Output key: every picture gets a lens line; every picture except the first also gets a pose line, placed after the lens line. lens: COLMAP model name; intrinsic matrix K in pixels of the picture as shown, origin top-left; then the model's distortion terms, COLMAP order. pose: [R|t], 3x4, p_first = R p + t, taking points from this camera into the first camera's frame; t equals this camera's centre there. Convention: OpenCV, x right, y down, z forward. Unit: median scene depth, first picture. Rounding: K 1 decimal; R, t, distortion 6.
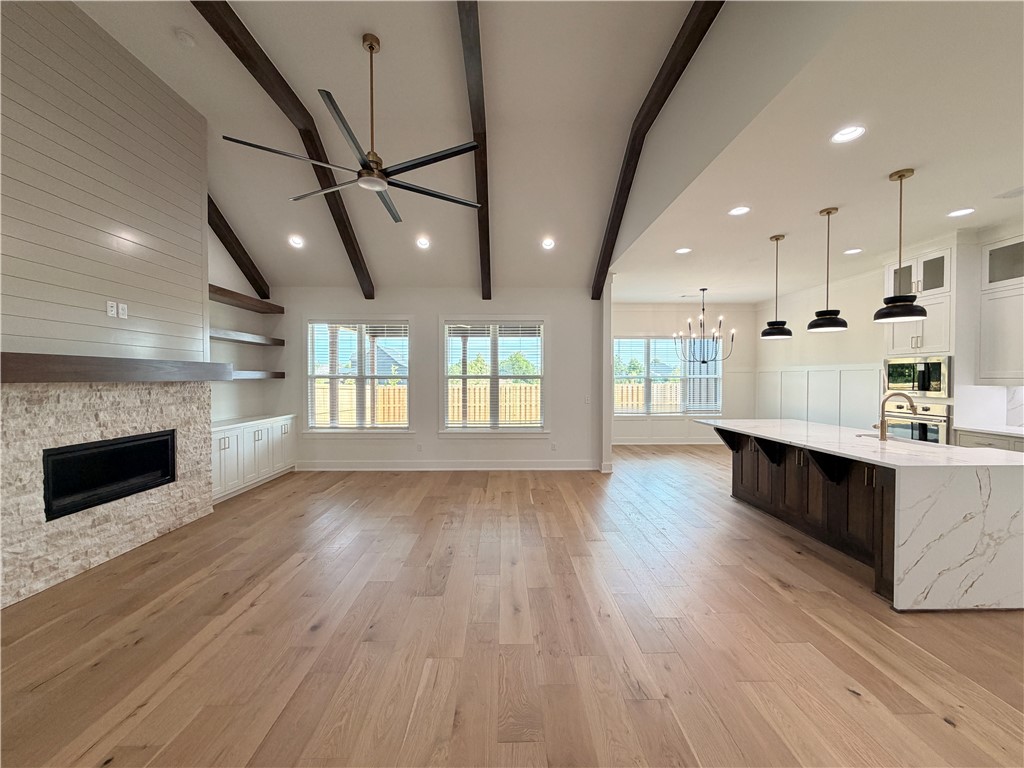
lens RADIAL K [[407.9, 0, 511.1], [0, 407.9, 384.6], [0, 0, 1]] dist [0.000780, -0.000240]
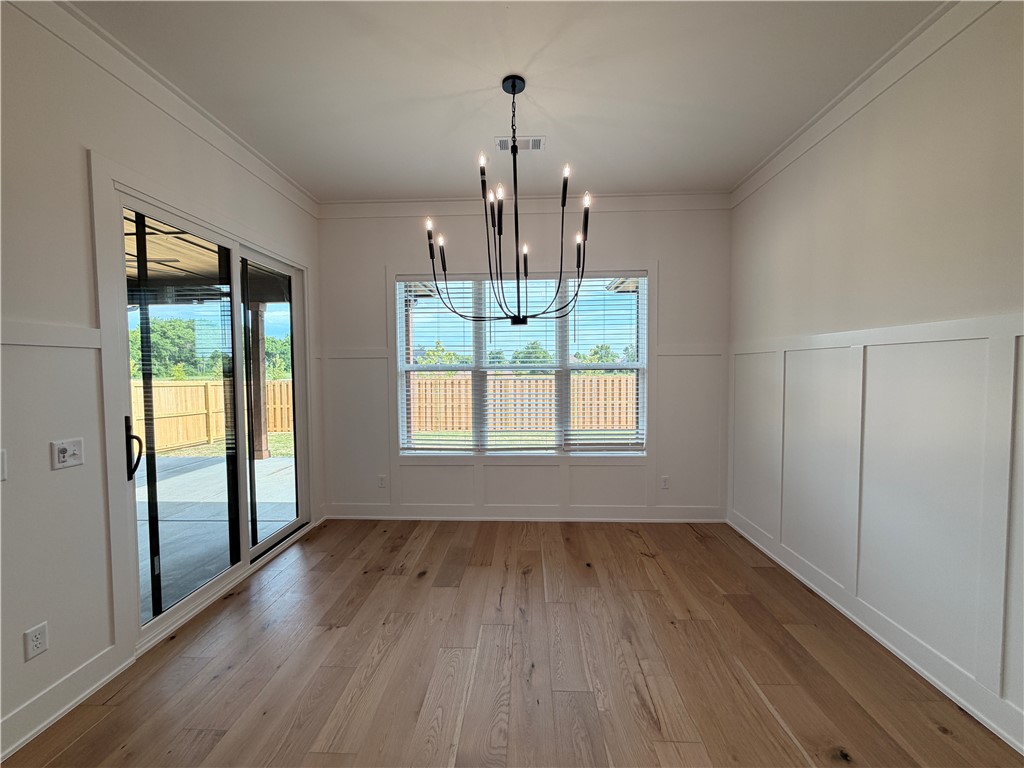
lens RADIAL K [[409.6, 0, 511.6], [0, 409.6, 386.1], [0, 0, 1]] dist [0.000820, 0.000019]
pose [[0.998172, -0.004033, -0.060309, 0.905563], [0.005718, 0.999598, 0.027786, -0.024743], [0.060173, -0.028080, 0.997793, 1.272368]]
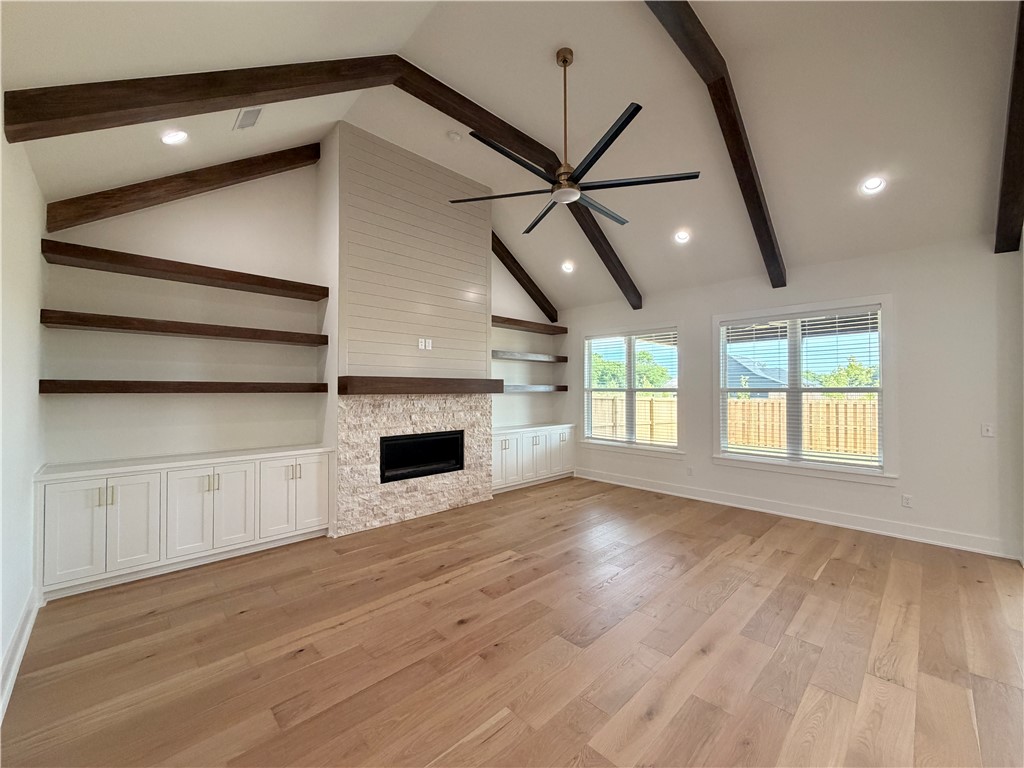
lens RADIAL K [[408.9, 0, 510.0], [0, 408.9, 384.3], [0, 0, 1]] dist [-0.000011, -0.000109]
pose [[0.681927, -0.010213, -0.731349, 0.247618], [-0.011822, 0.999618, -0.024983, -0.007102], [0.731325, 0.025683, 0.681546, 0.203273]]
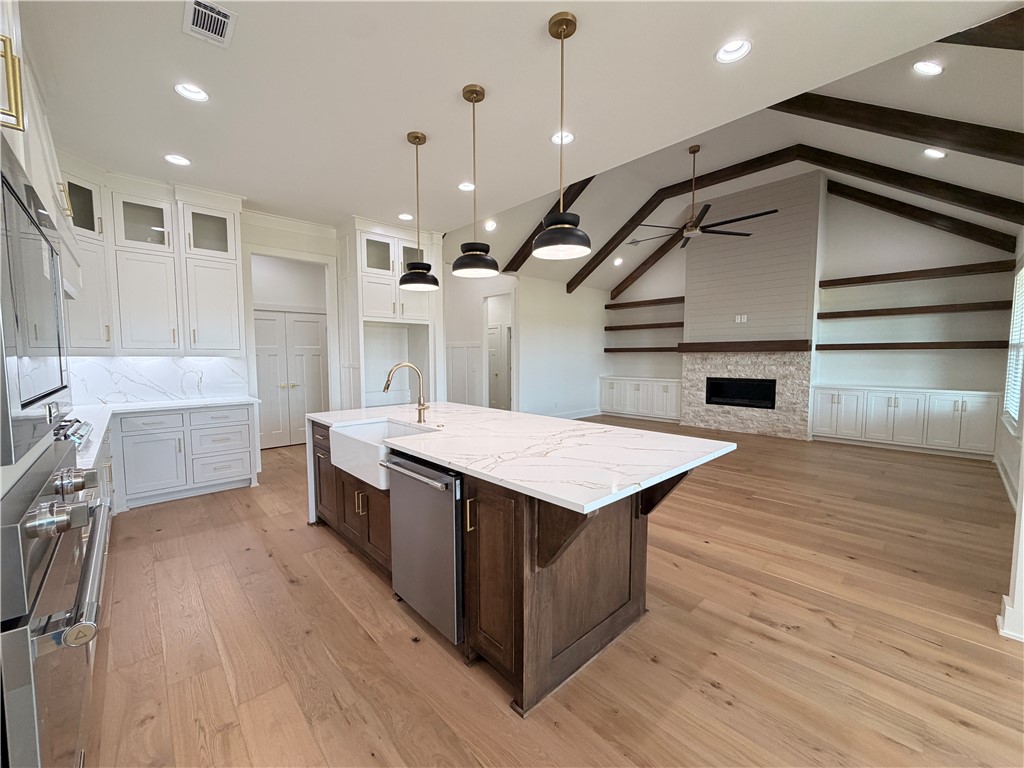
lens RADIAL K [[407.9, 0, 511.1], [0, 407.9, 384.6], [0, 0, 1]] dist [0.000780, -0.000240]
pose [[-0.746191, 0.050423, -0.663819, 1.170406], [-0.007086, 0.996469, 0.083657, -0.007246], [0.665694, 0.067128, -0.743199, 1.538231]]
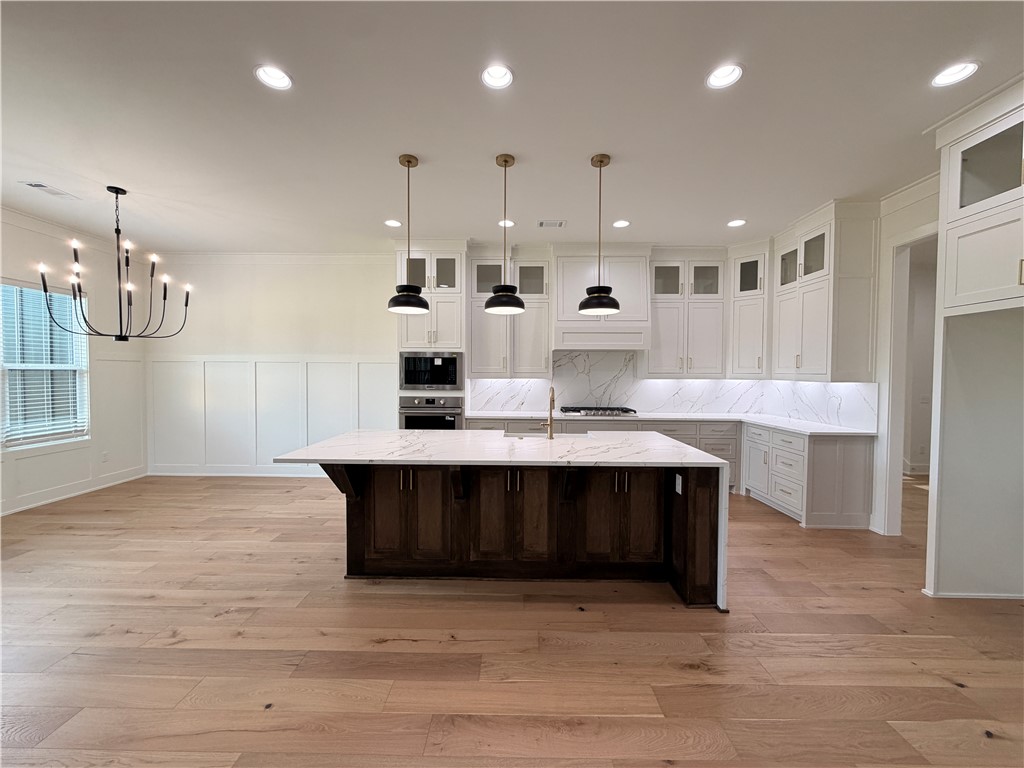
lens RADIAL K [[409.5, 0, 507.0], [0, 409.5, 385.1], [0, 0, 1]] dist [-0.000068, 0.000002]
pose [[0.036101, -0.027836, 0.998960, -0.022605], [0.010635, 0.999566, 0.027468, -0.011651], [-0.999292, 0.009633, 0.036381, 0.953934]]
